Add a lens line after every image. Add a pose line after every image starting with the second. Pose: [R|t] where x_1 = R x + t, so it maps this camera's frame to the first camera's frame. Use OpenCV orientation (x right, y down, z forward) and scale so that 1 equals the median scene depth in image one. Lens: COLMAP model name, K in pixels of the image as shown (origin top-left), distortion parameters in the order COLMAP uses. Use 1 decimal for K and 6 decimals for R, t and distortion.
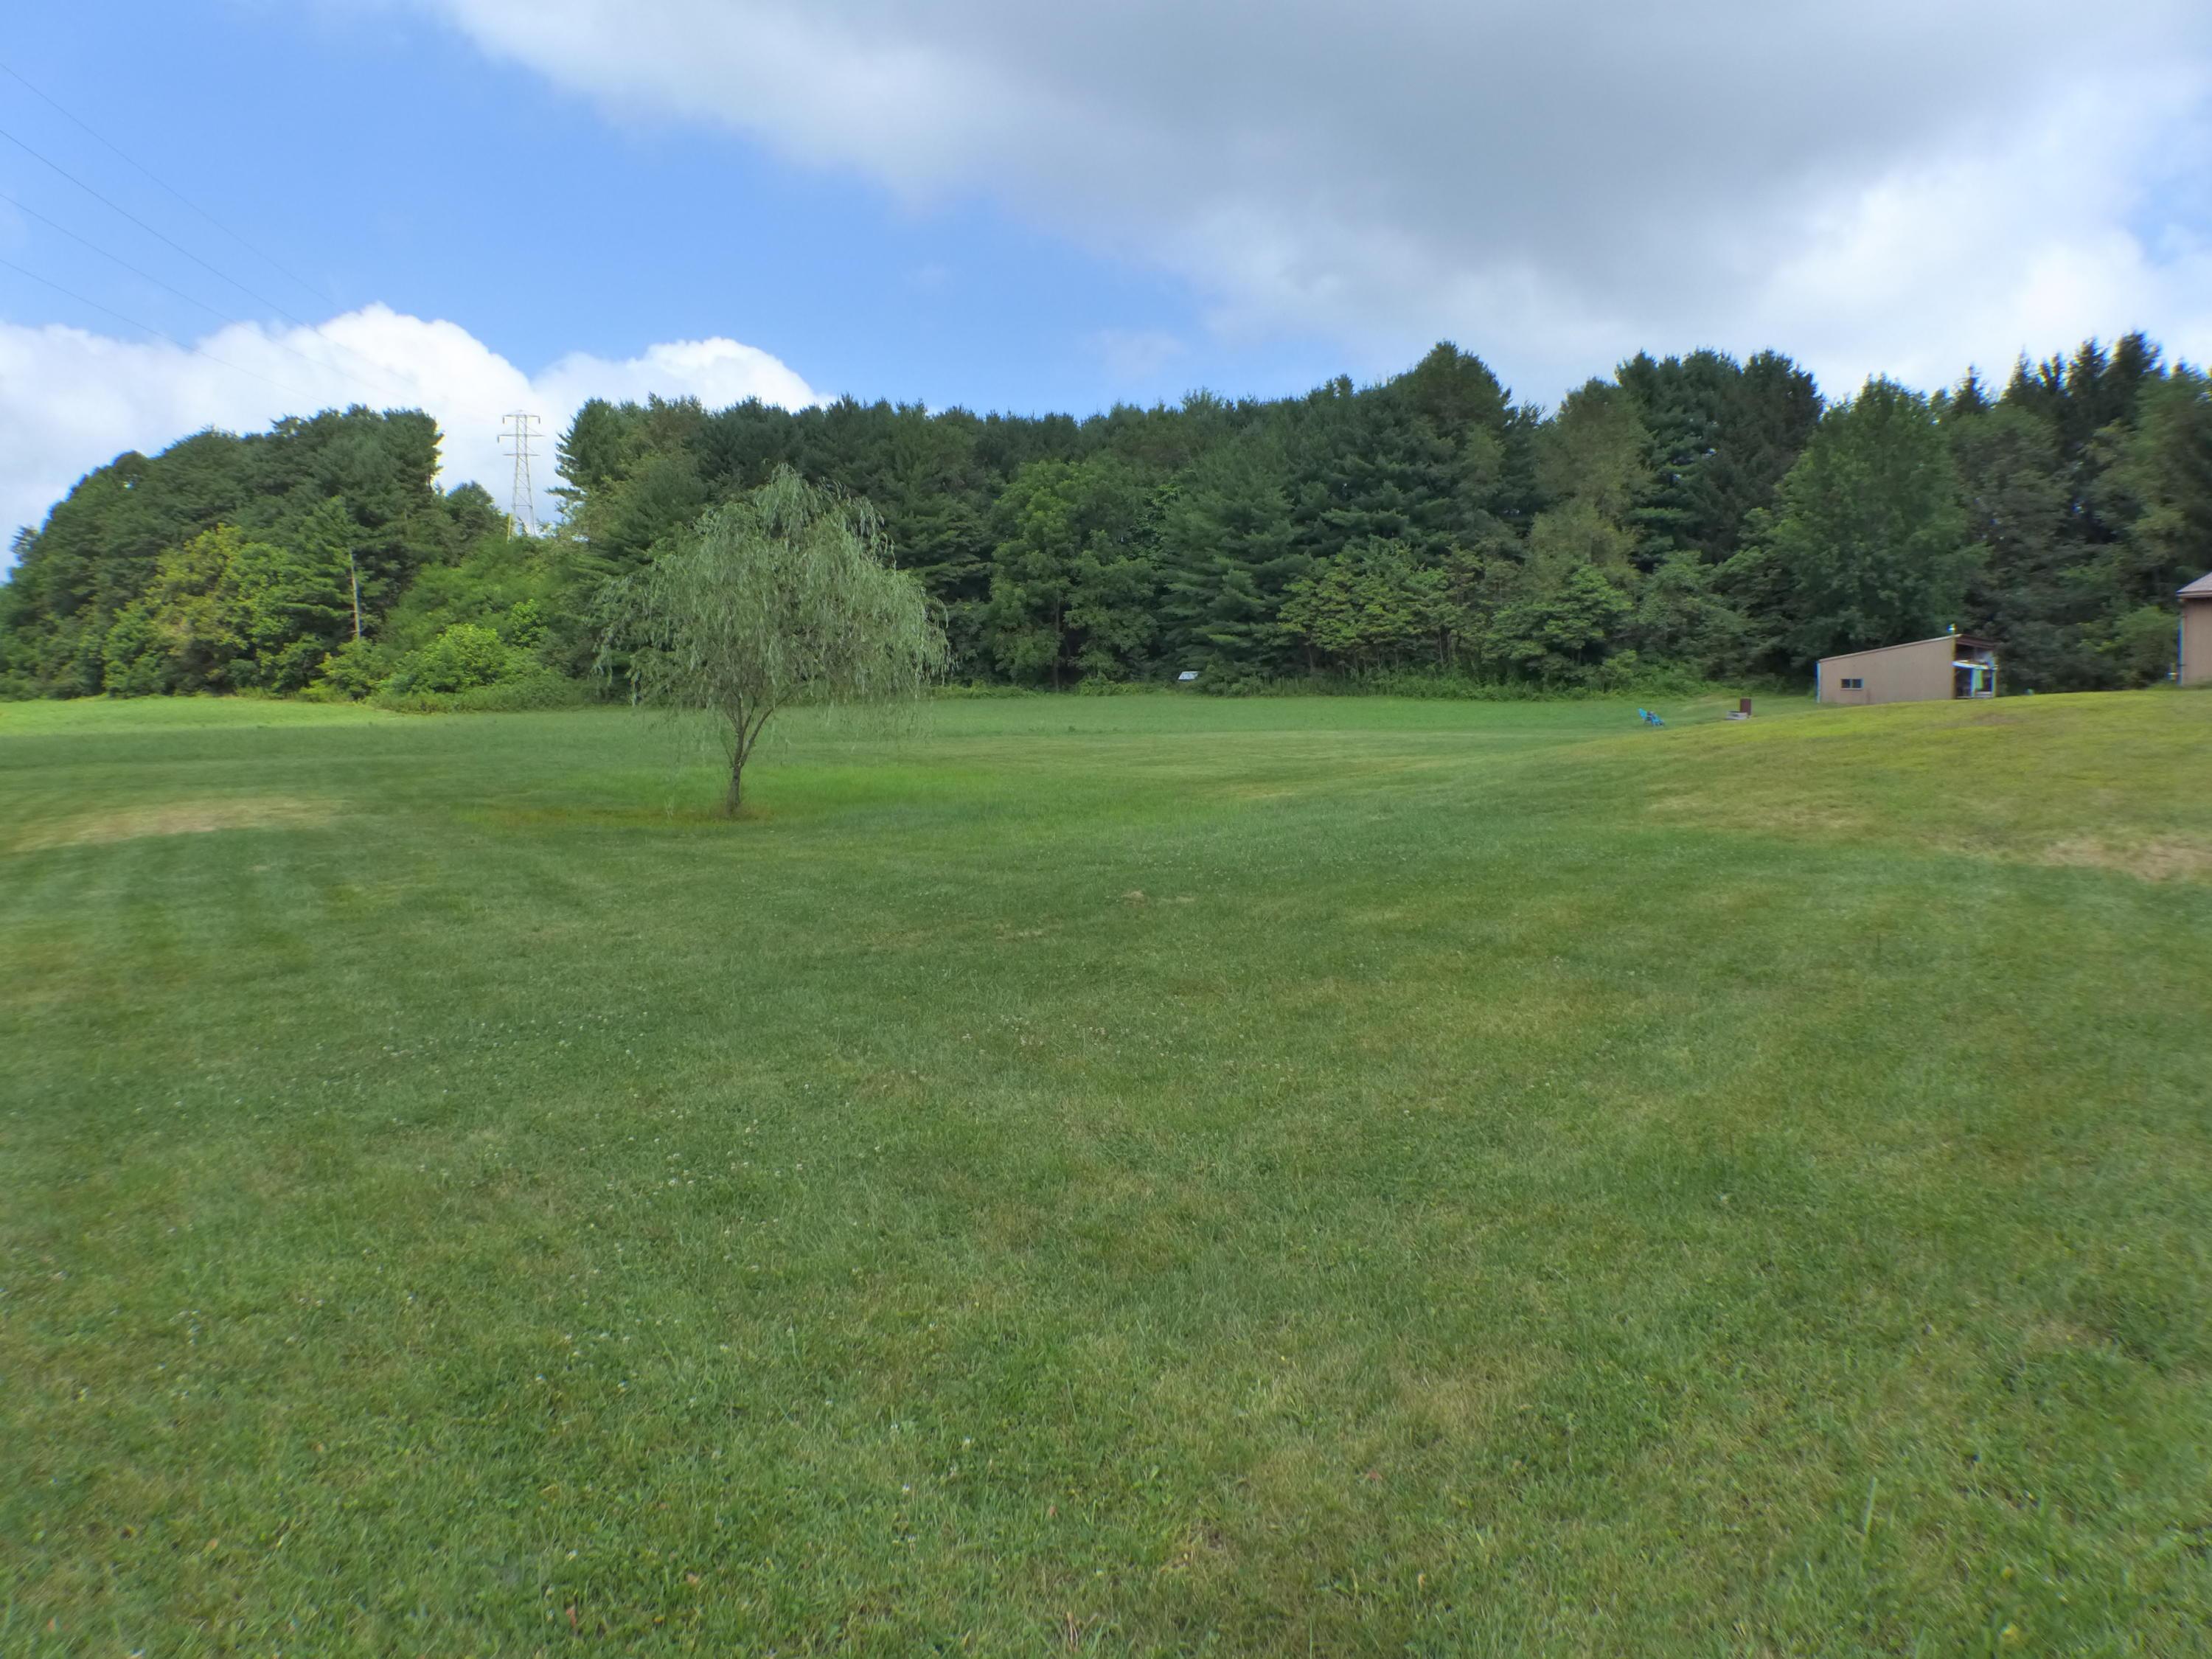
lens RADIAL K [[1370.2, 0, 1065.3], [0, 1370.2, 821.5], [0, 0, 1]] dist [-0.136186, 0.029848]
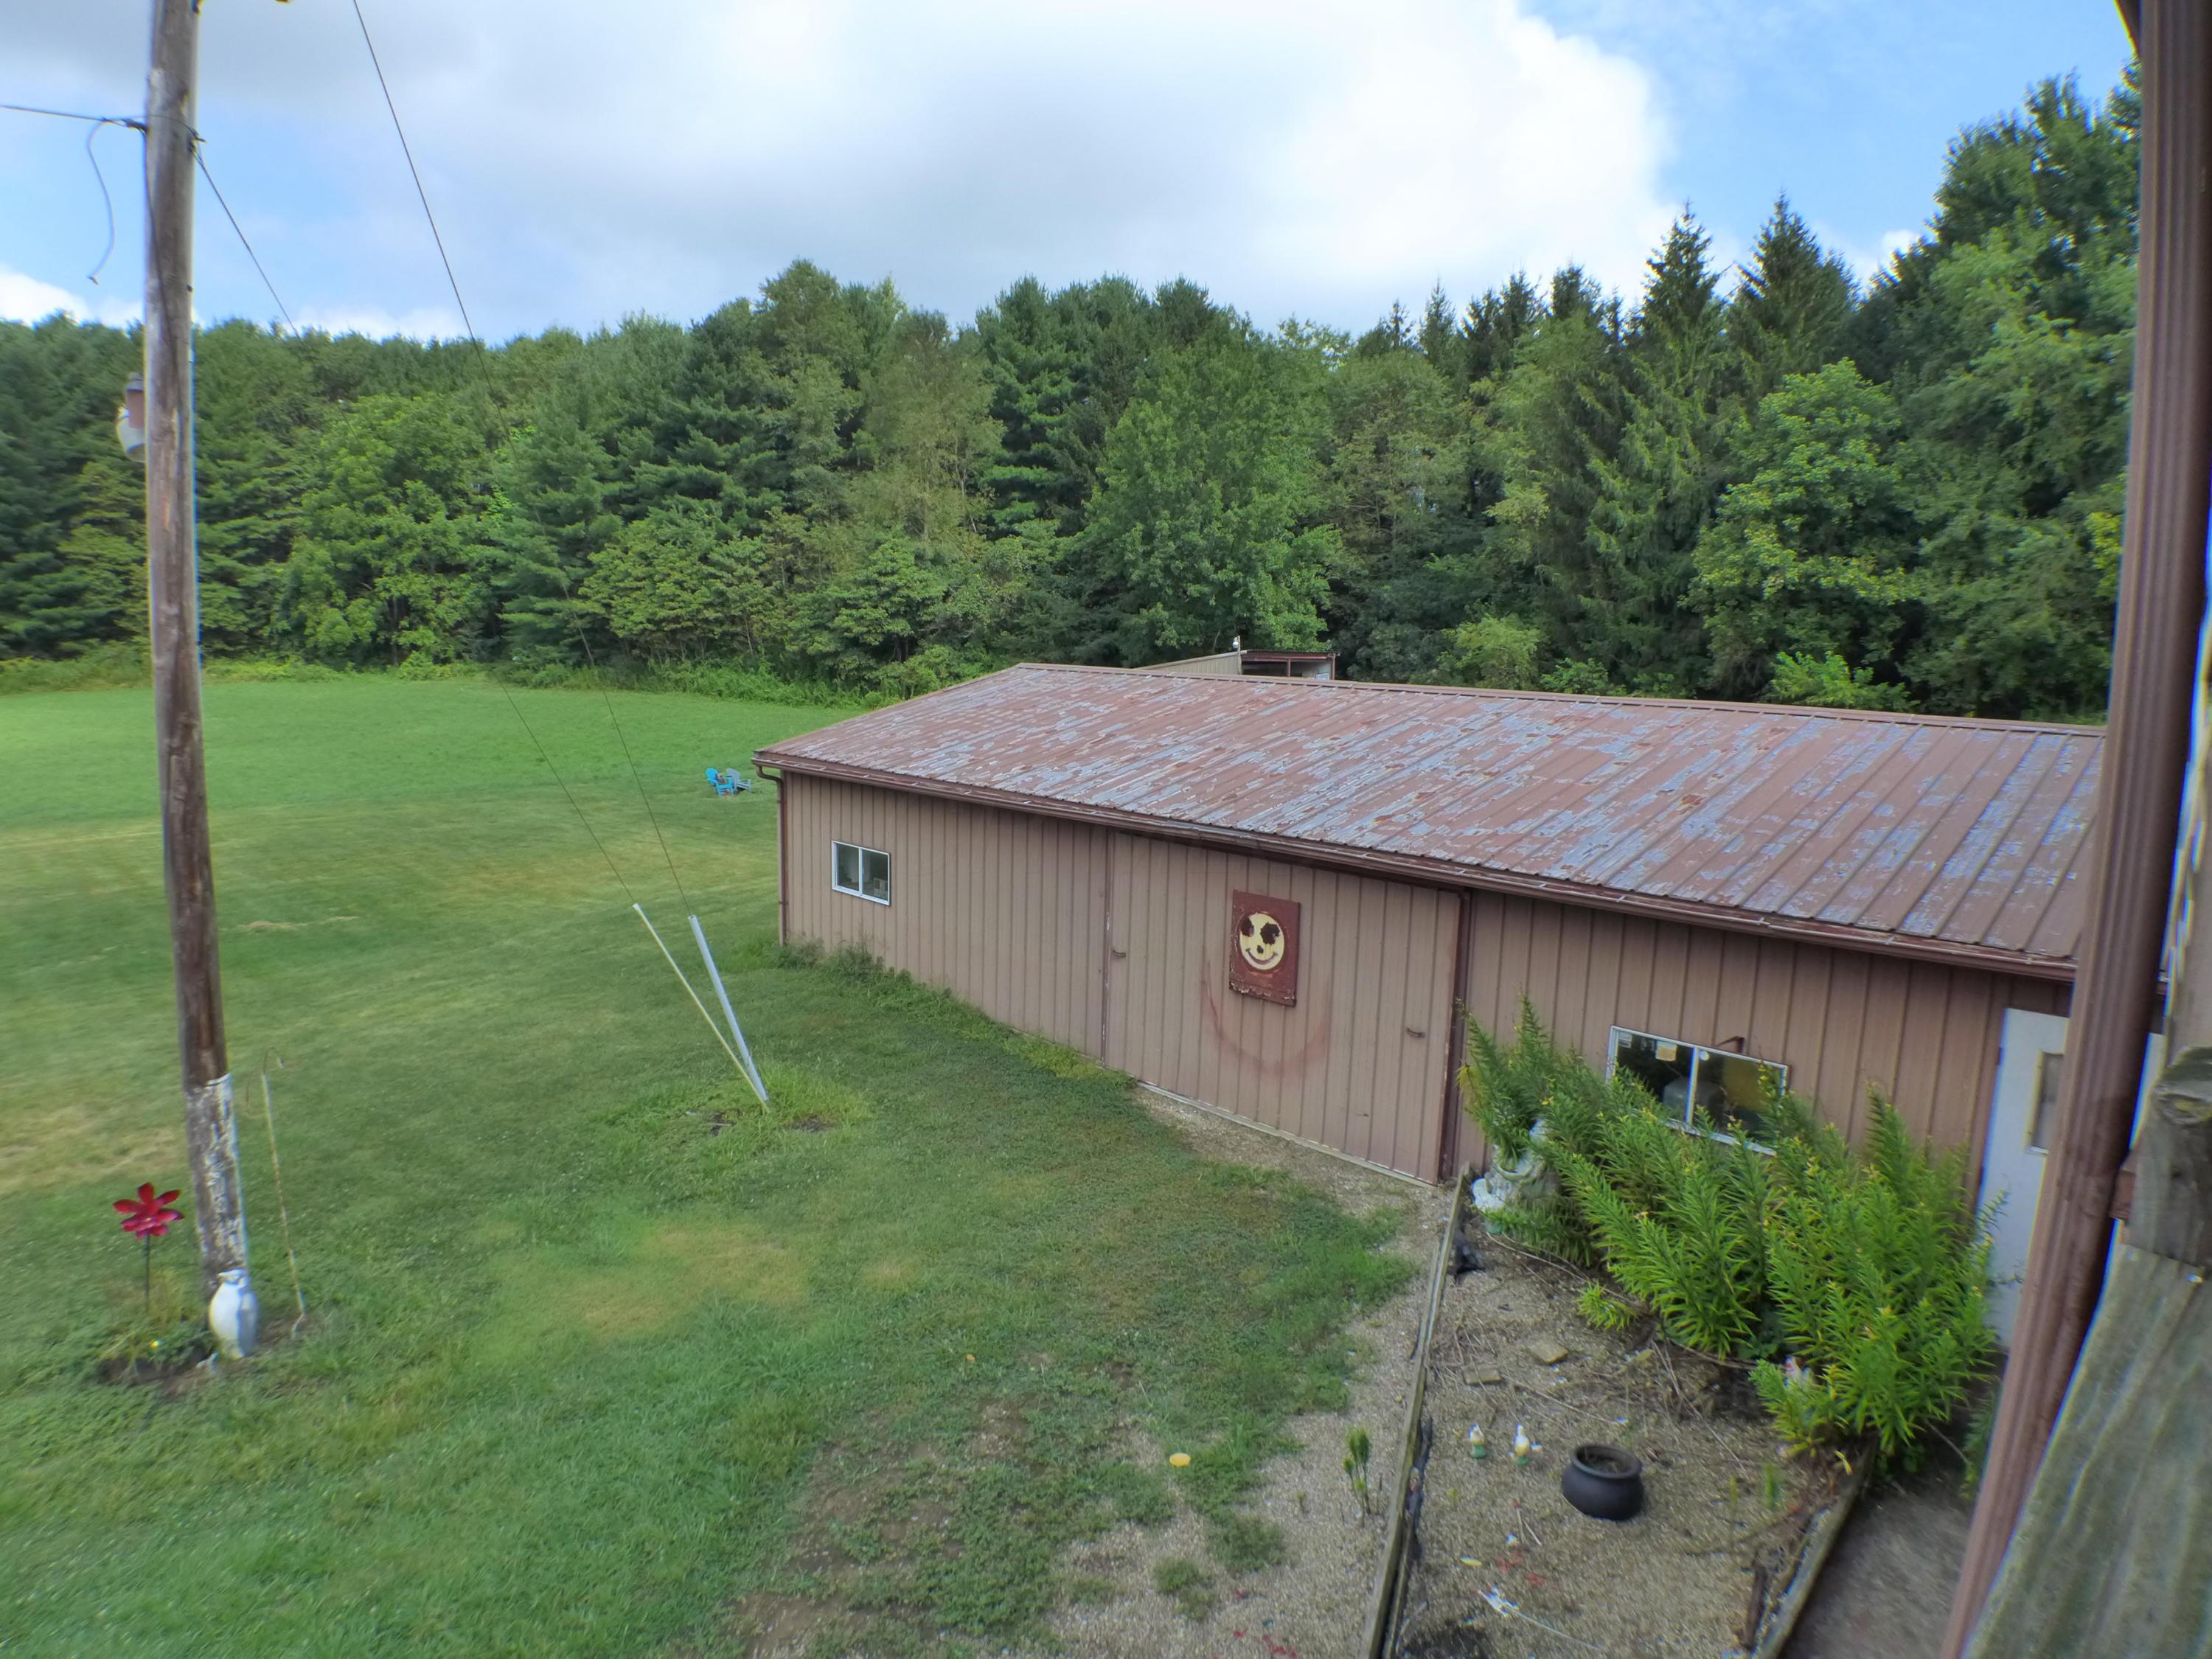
lens RADIAL K [[1327.9, 0, 1095.9], [0, 1327.9, 784.6], [0, 0, 1]] dist [-0.139845, 0.034831]
pose [[0.982536, -0.001786, 0.186065, 0.357379], [-0.005230, 0.999294, 0.037207, -0.073392], [-0.186000, -0.037531, 0.981833, 0.189402]]
